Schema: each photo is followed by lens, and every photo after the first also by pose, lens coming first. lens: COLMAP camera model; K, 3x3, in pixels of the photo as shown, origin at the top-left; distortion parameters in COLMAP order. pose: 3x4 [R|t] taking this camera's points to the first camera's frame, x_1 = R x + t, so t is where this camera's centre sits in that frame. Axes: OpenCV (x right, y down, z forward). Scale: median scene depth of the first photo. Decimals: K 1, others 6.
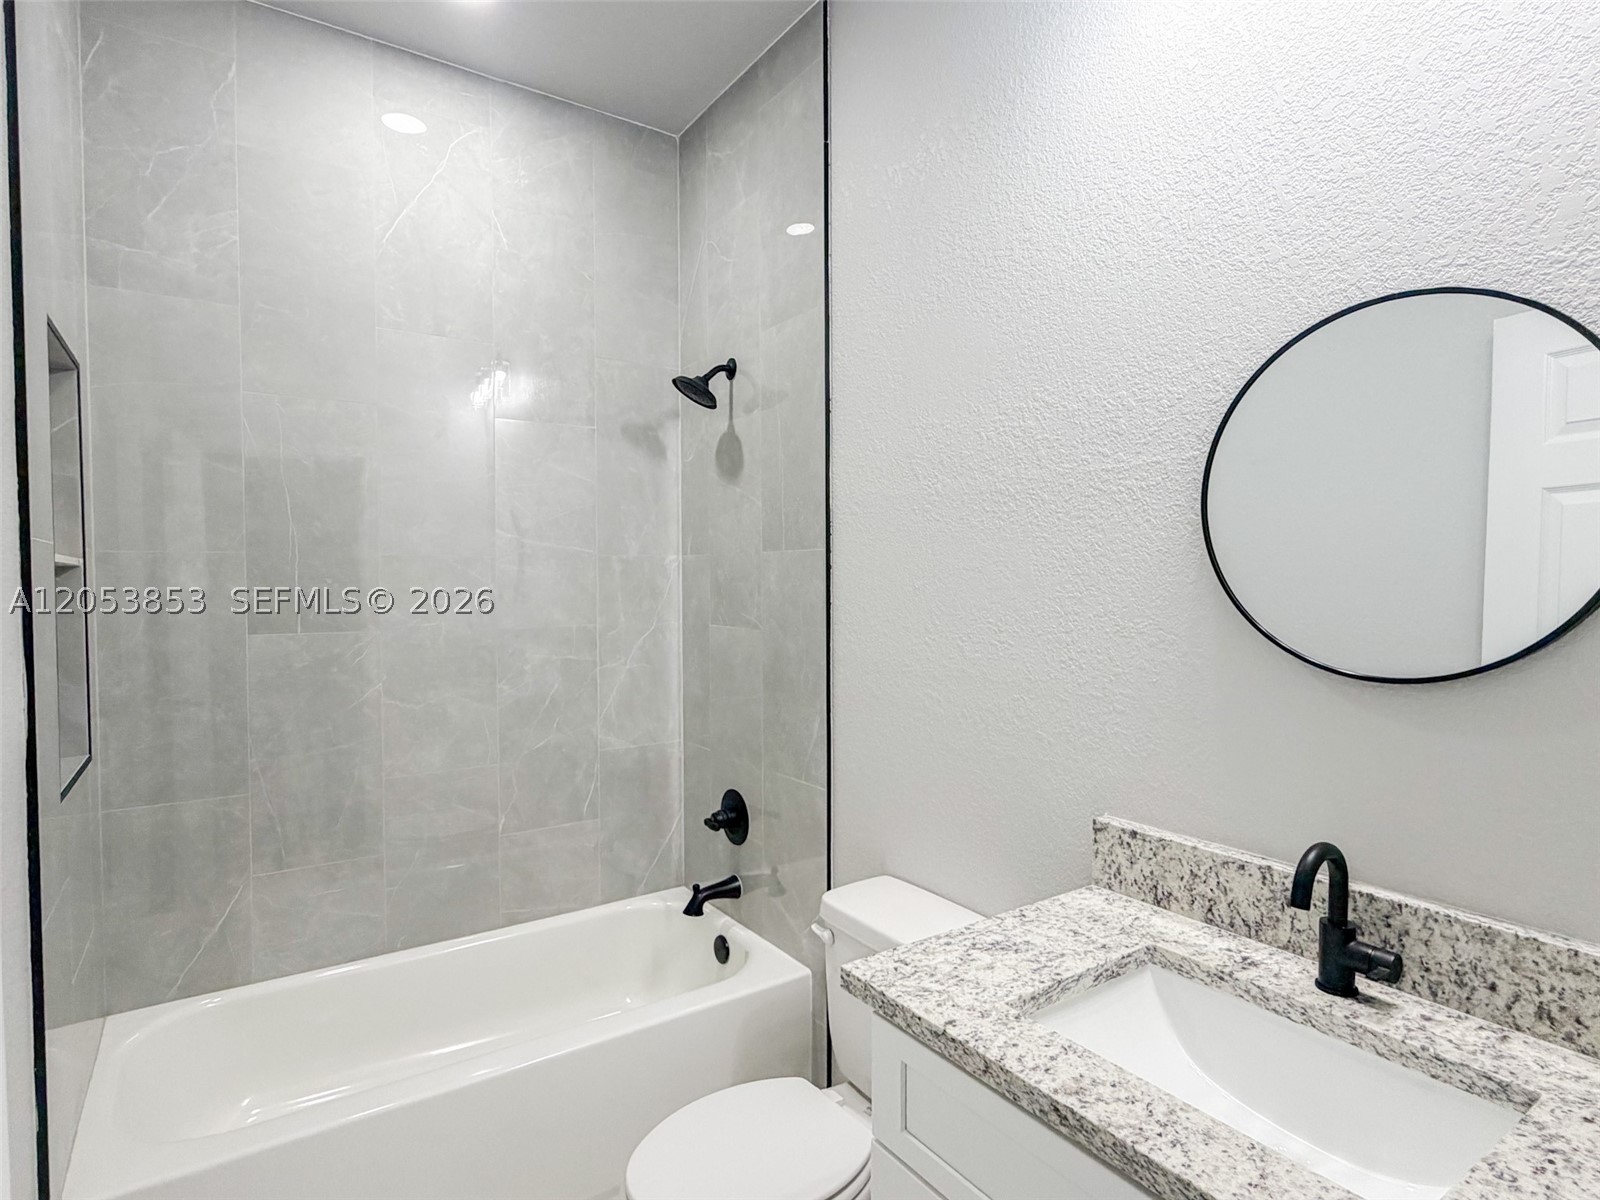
lens RADIAL K [[831.8, 0, 744.4], [0, 831.8, 598.8], [0, 0, 1]] dist [-0.000017, 0.000674]
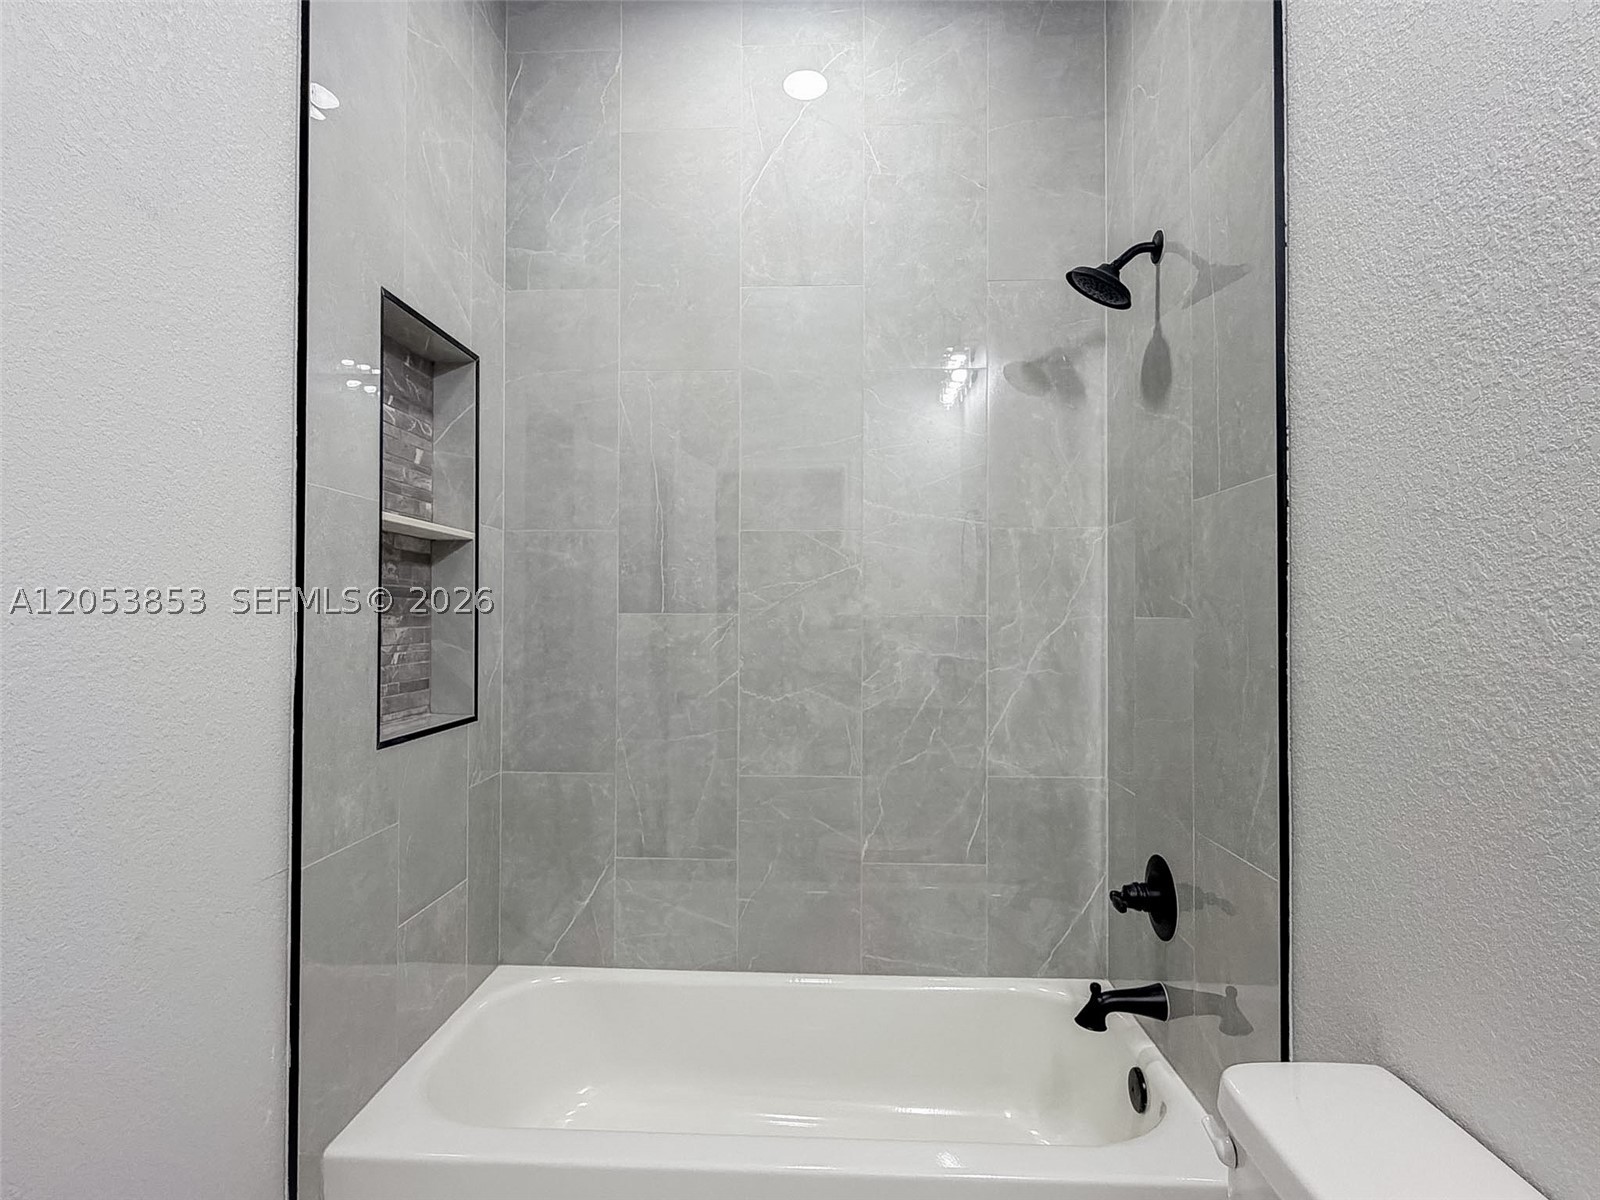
lens RADIAL K [[824.2, 0, 798.8], [0, 824.2, 599.1], [0, 0, 1]] dist [-0.001563, 0.000545]
pose [[0.828322, 0.000762, -0.560252, 0.121823], [-0.023903, 0.999137, -0.033981, 0.049375], [0.559742, 0.041539, 0.827625, 0.270112]]
